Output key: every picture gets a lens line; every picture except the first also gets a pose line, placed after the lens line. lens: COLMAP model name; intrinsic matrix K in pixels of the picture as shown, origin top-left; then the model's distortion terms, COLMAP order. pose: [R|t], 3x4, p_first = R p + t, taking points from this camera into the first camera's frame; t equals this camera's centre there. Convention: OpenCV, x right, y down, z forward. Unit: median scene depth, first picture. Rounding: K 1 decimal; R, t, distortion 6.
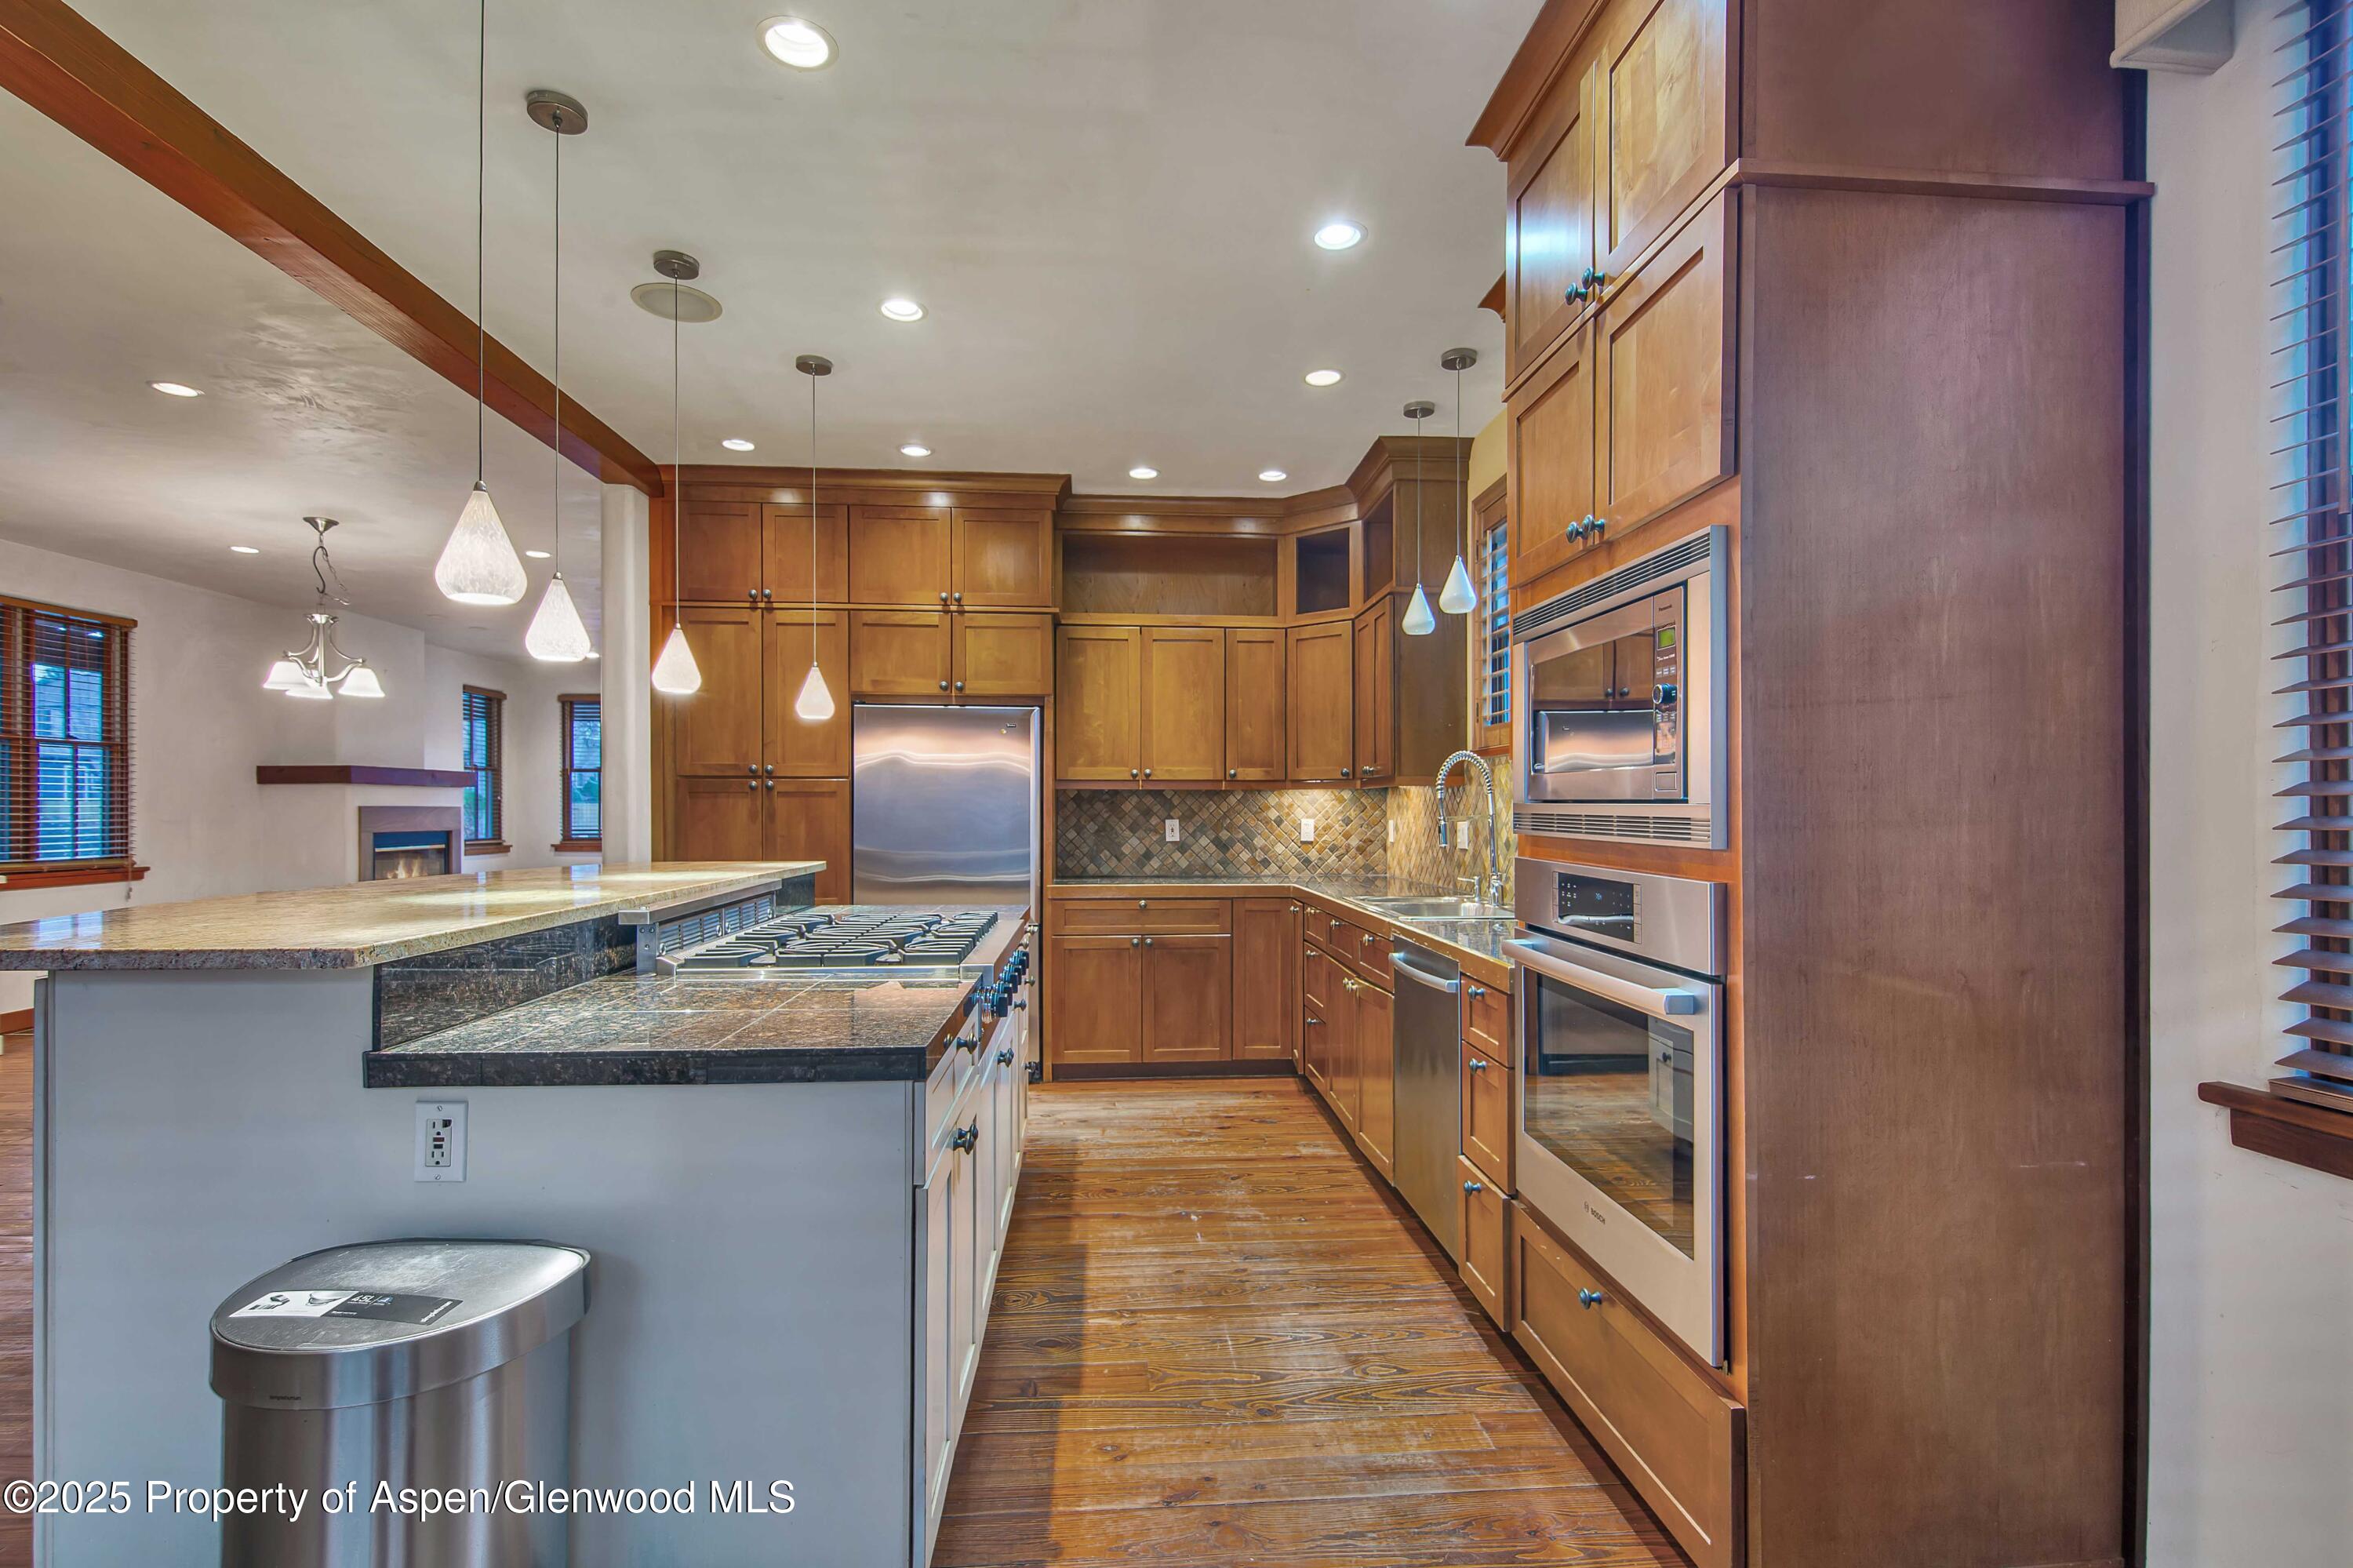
lens RADIAL K [[1077.7, 0, 1180.2], [0, 1077.7, 820.6], [0, 0, 1]] dist [0.000505, -0.011810]
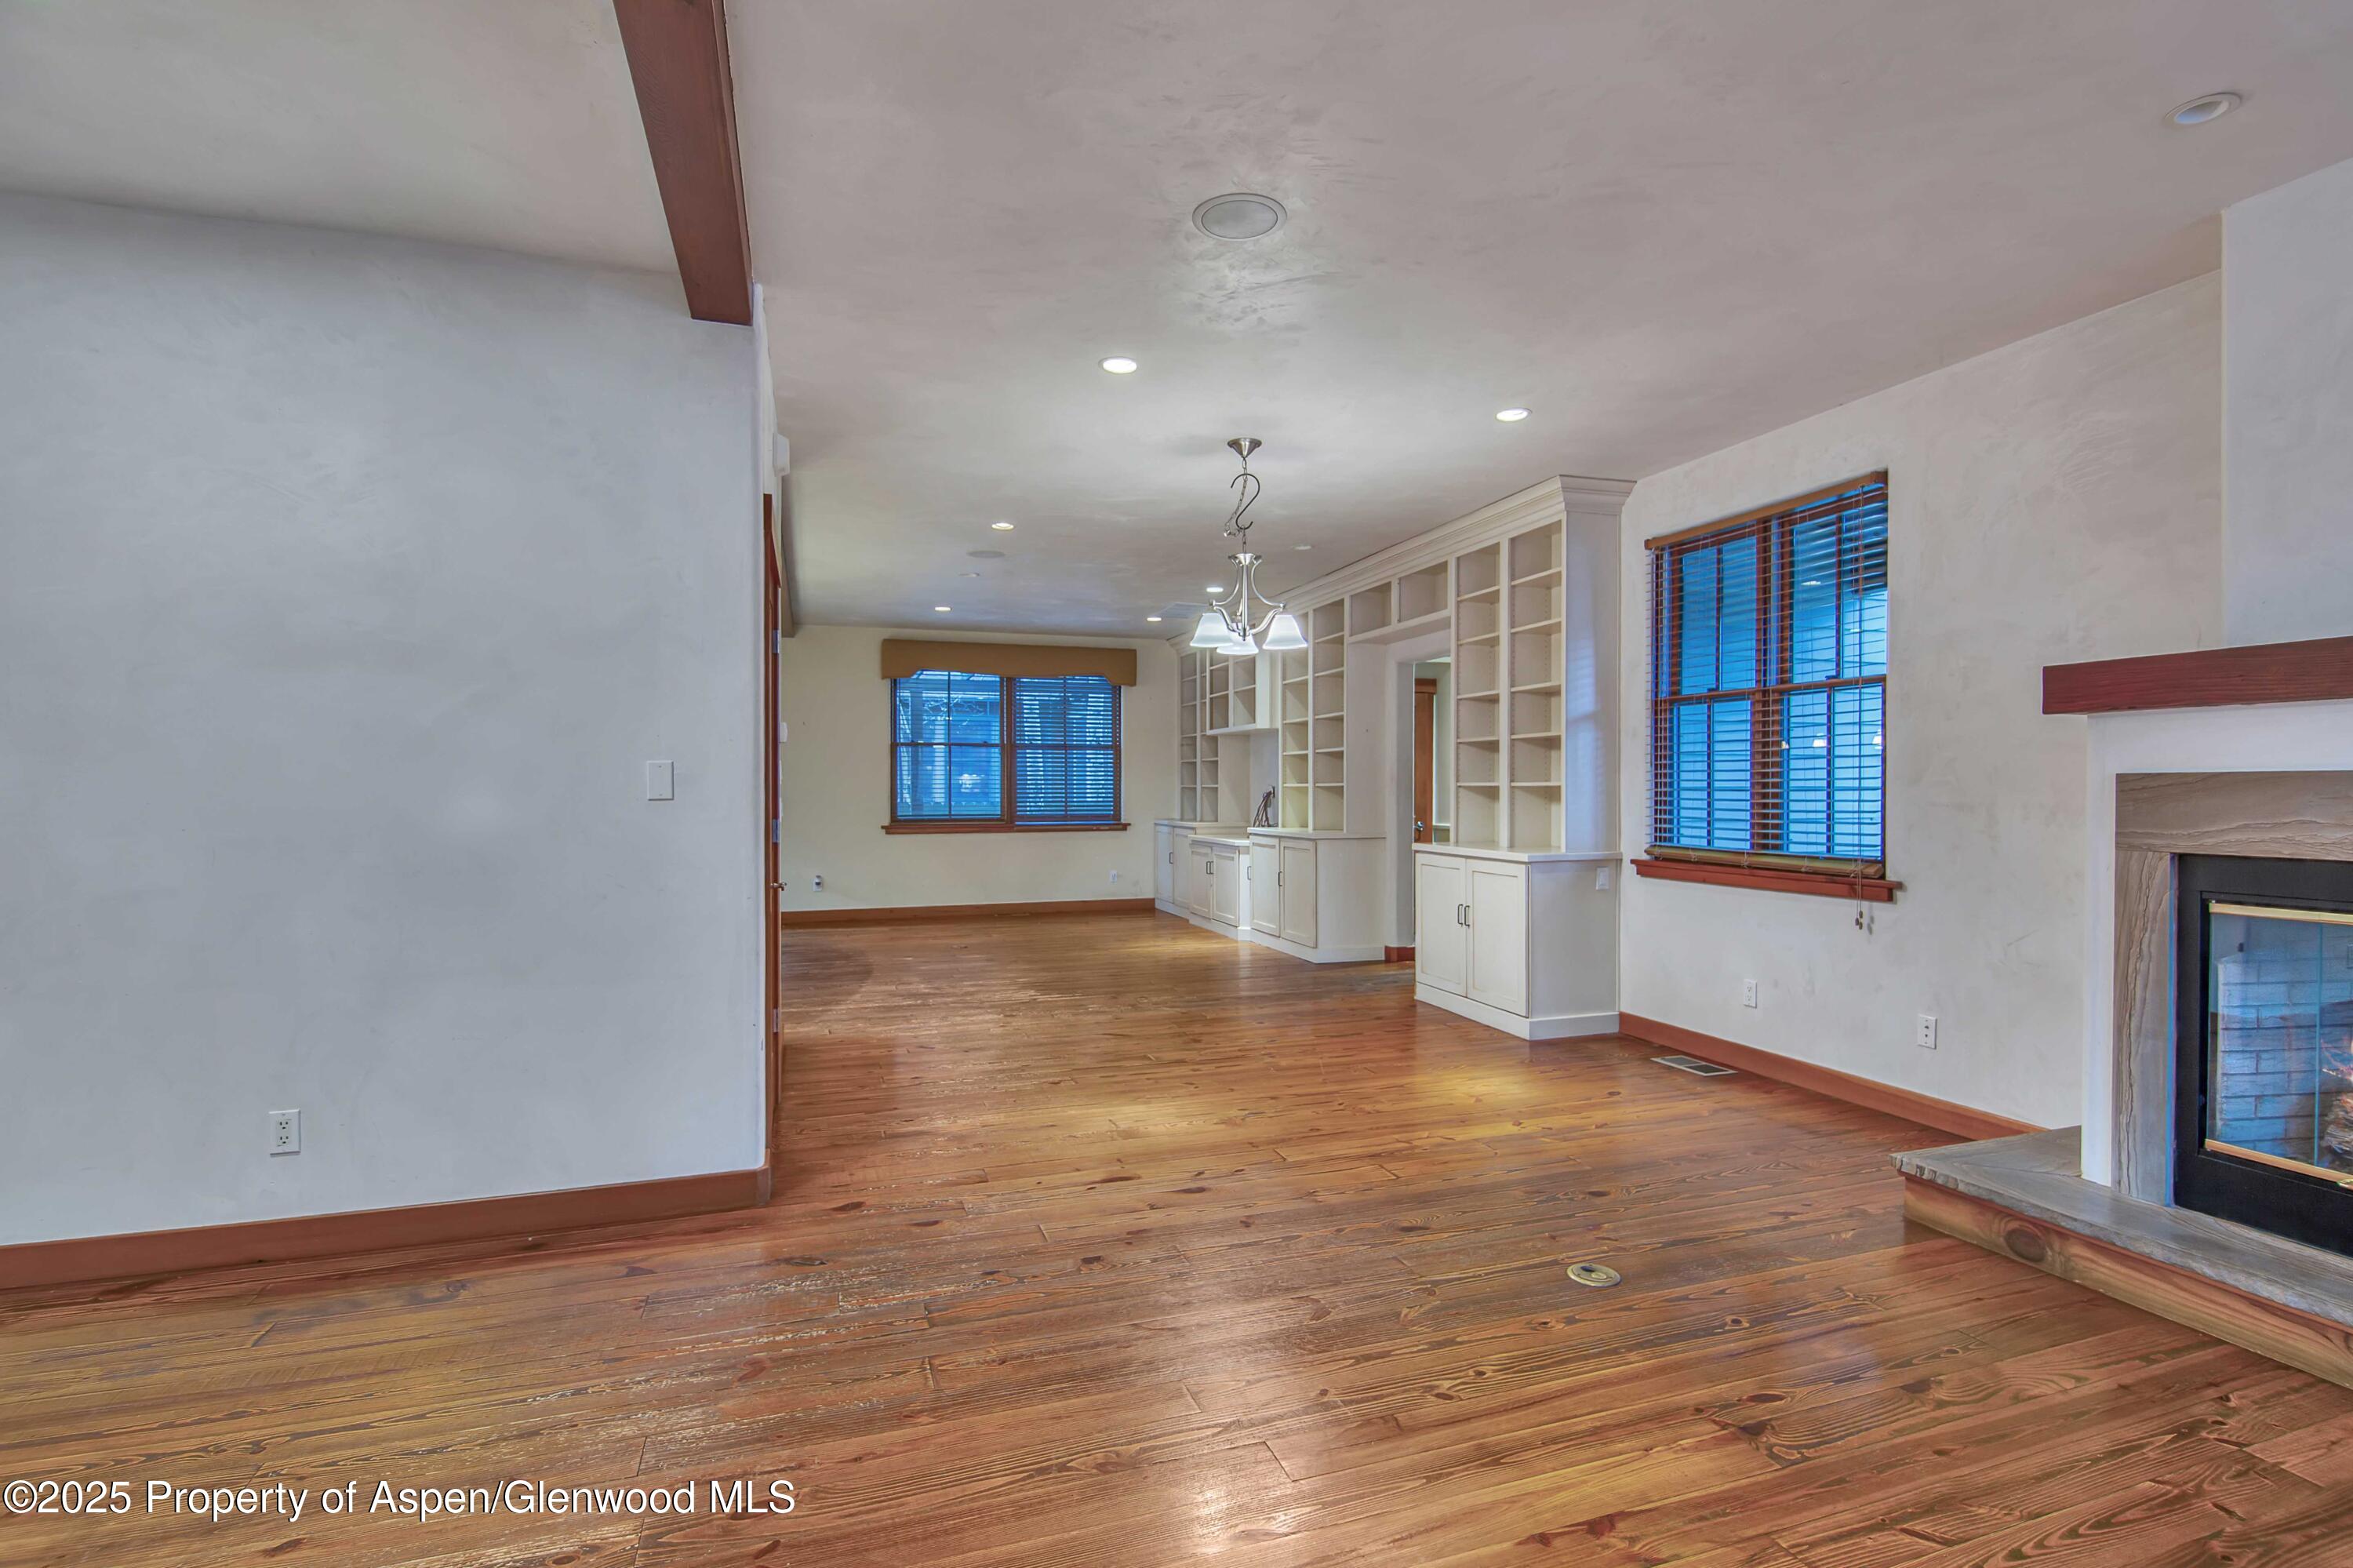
lens RADIAL K [[1118.0, 0, 1196.1], [0, 1118.0, 768.7], [0, 0, 1]] dist [-0.001095, -0.011761]
pose [[-0.968050, -0.002802, -0.250742, -0.579499], [-0.000873, 0.999969, -0.007804, -0.018053], [0.250756, -0.007336, -0.968023, 1.942365]]
